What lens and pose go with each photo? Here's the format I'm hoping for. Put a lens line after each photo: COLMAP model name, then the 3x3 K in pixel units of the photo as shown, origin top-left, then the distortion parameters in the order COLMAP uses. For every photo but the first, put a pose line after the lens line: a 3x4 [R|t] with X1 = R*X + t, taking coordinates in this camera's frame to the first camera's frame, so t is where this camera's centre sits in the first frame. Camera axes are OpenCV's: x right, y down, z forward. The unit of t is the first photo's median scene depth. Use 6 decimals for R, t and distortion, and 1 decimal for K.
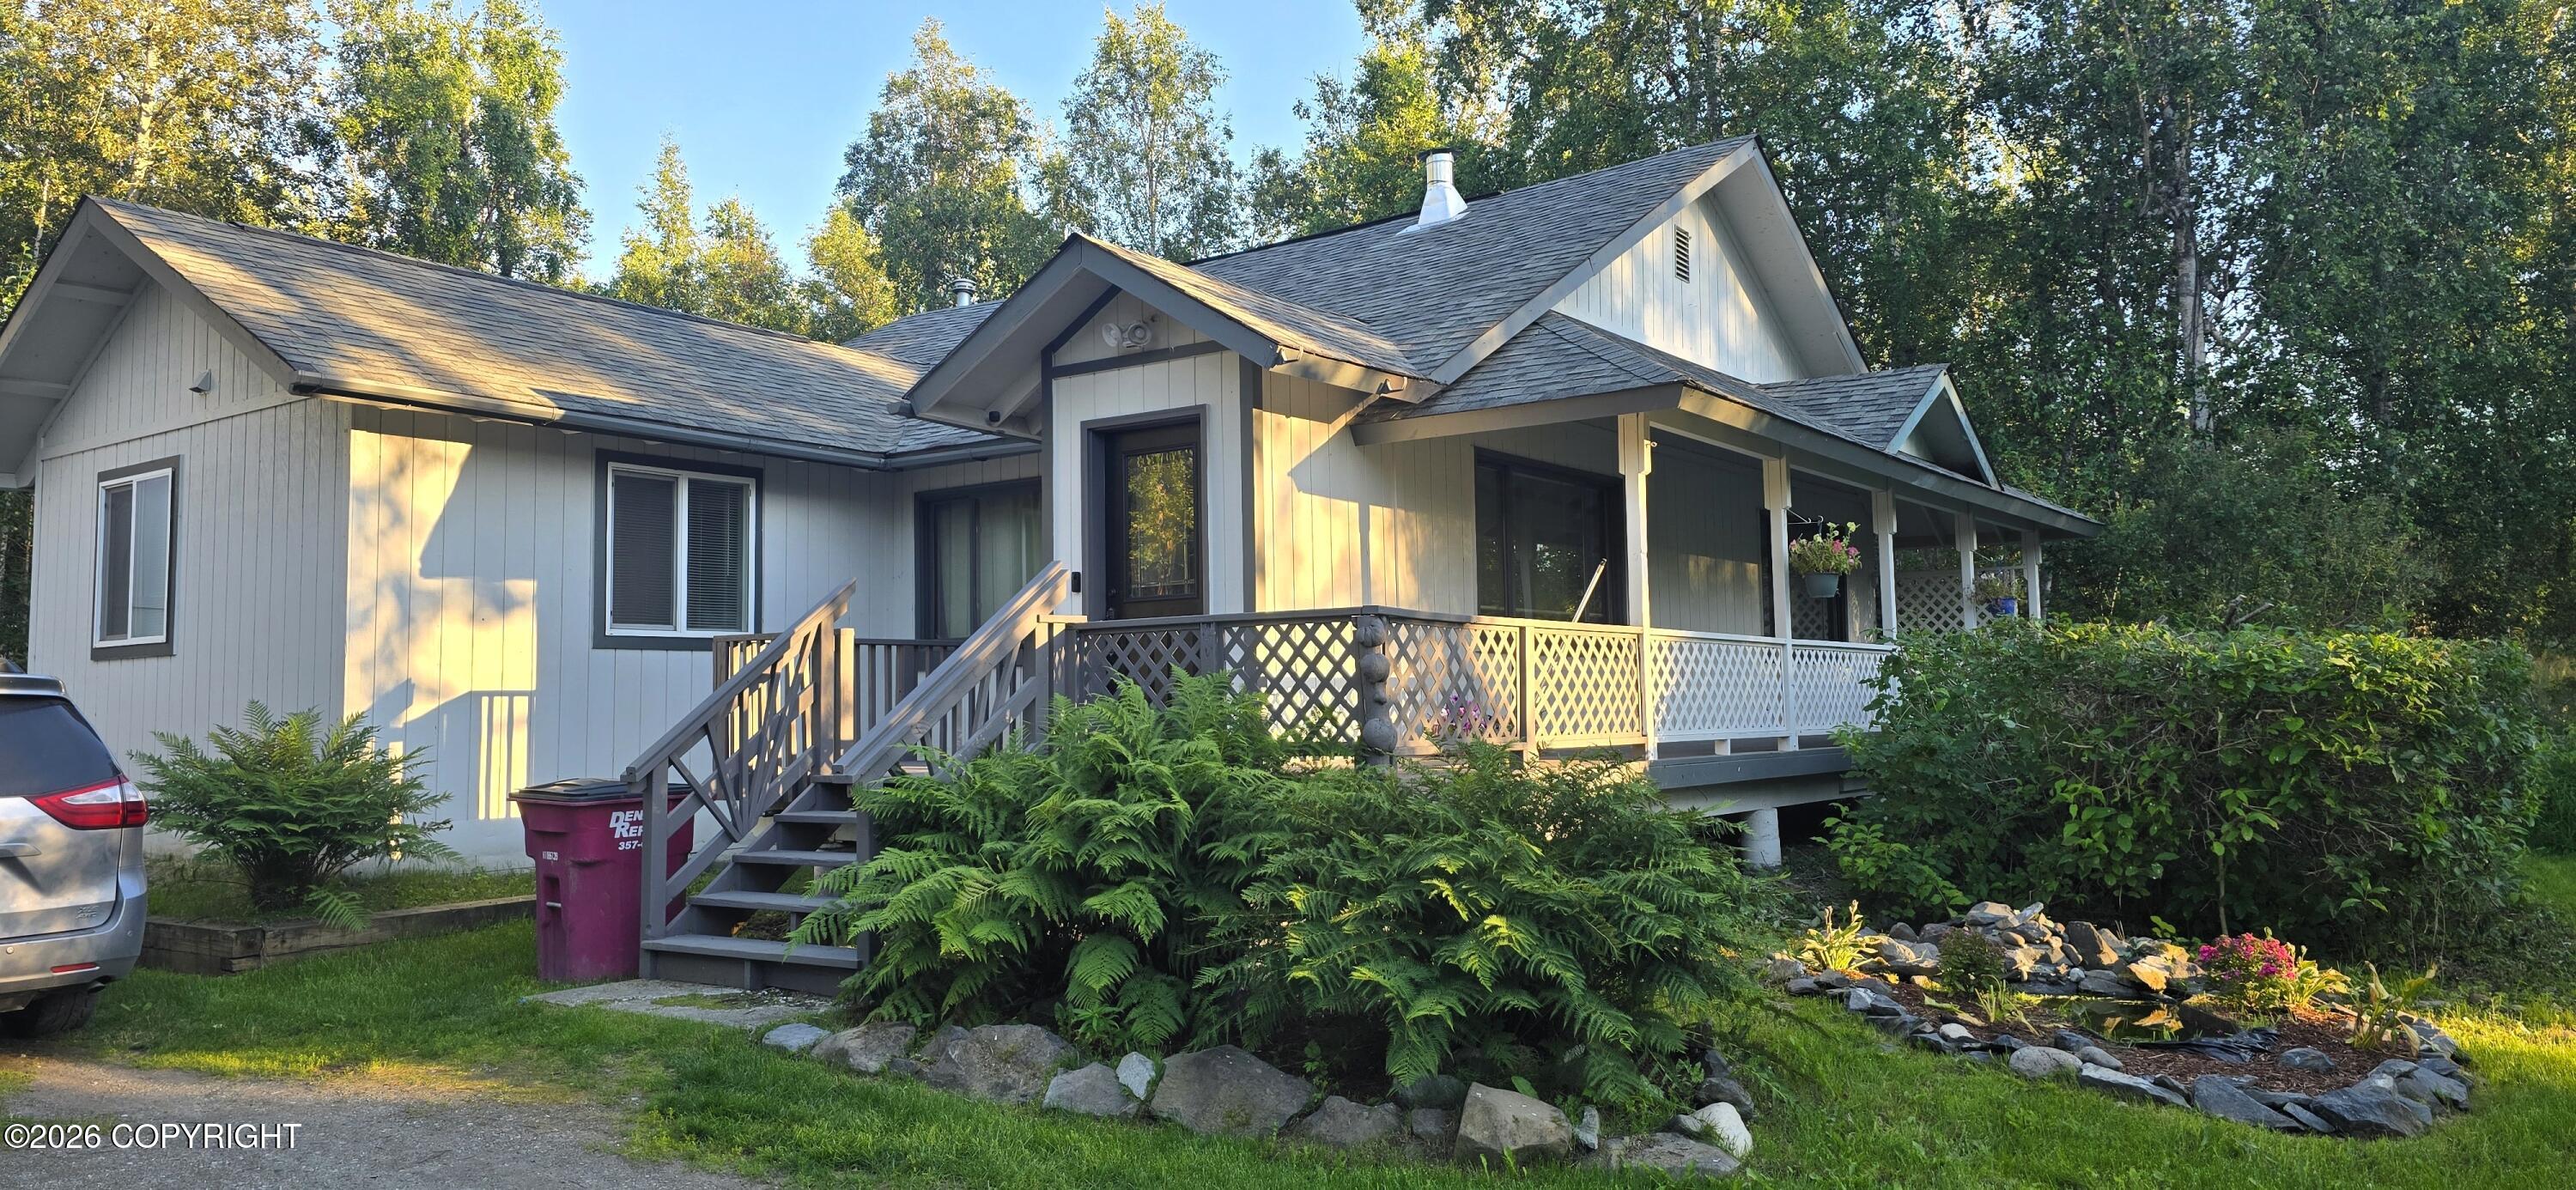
lens RADIAL K [[1739.9, 0, 1294.2], [0, 1739.9, 586.7], [0, 0, 1]] dist [0.061612, -0.010453]
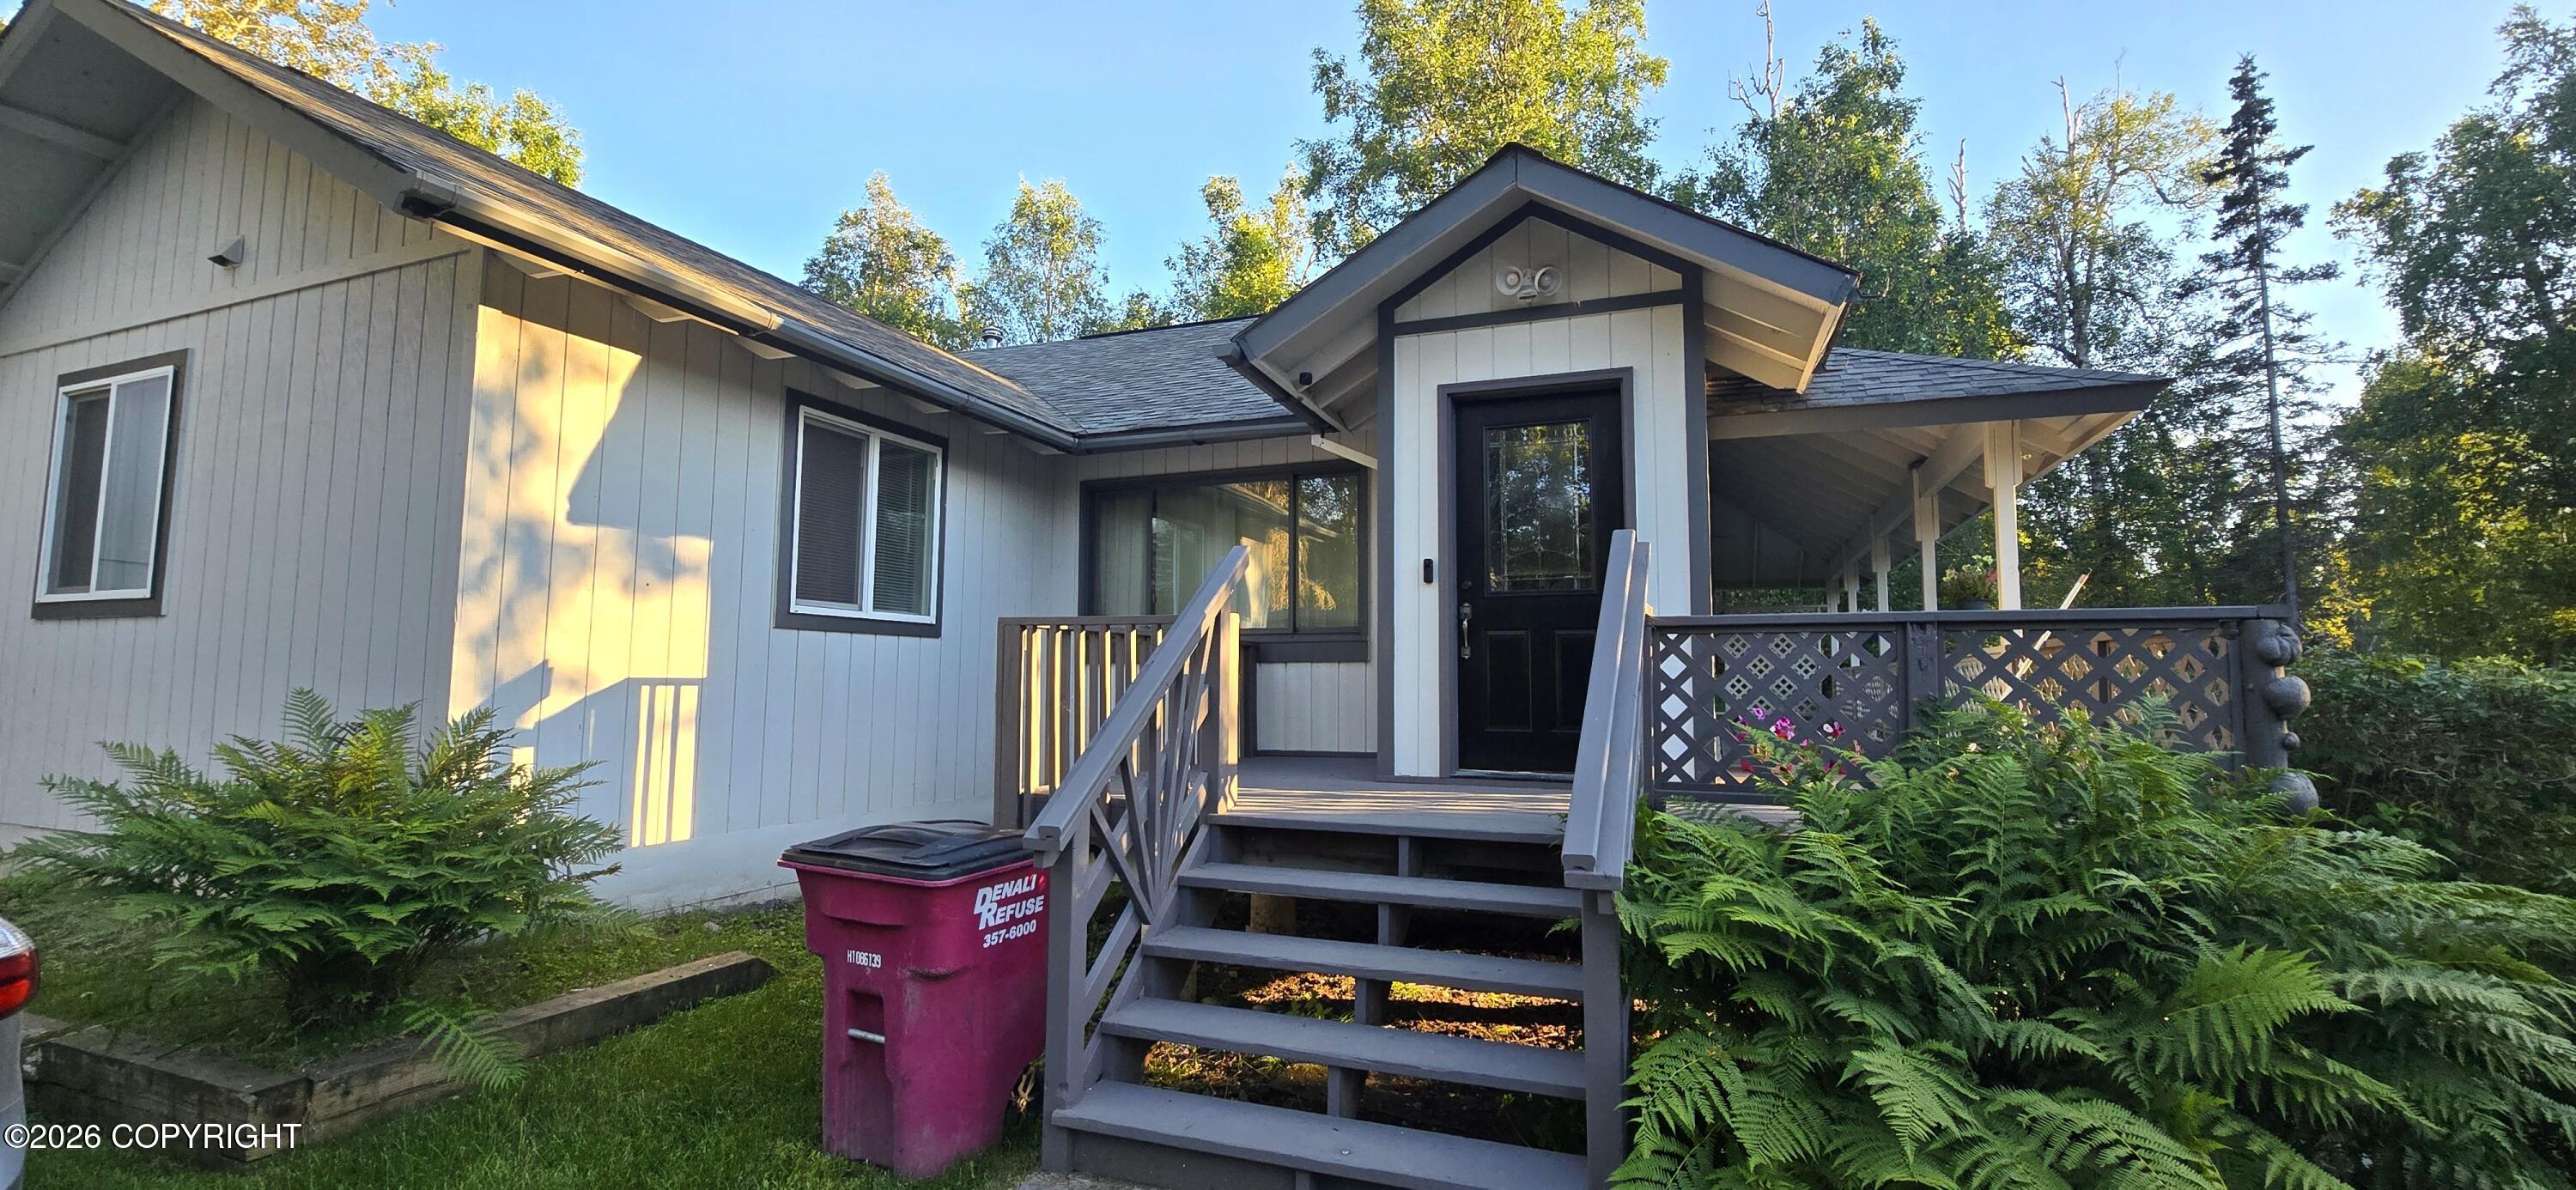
lens RADIAL K [[1039.7, 0, 1281.6], [0, 1039.7, 598.4], [0, 0, 1]] dist [0.003669, 0.000867]
pose [[0.968190, 0.042041, 0.246659, -0.288405], [-0.038950, 0.999090, -0.017396, 0.020503], [-0.247165, 0.007236, 0.968946, 0.466957]]
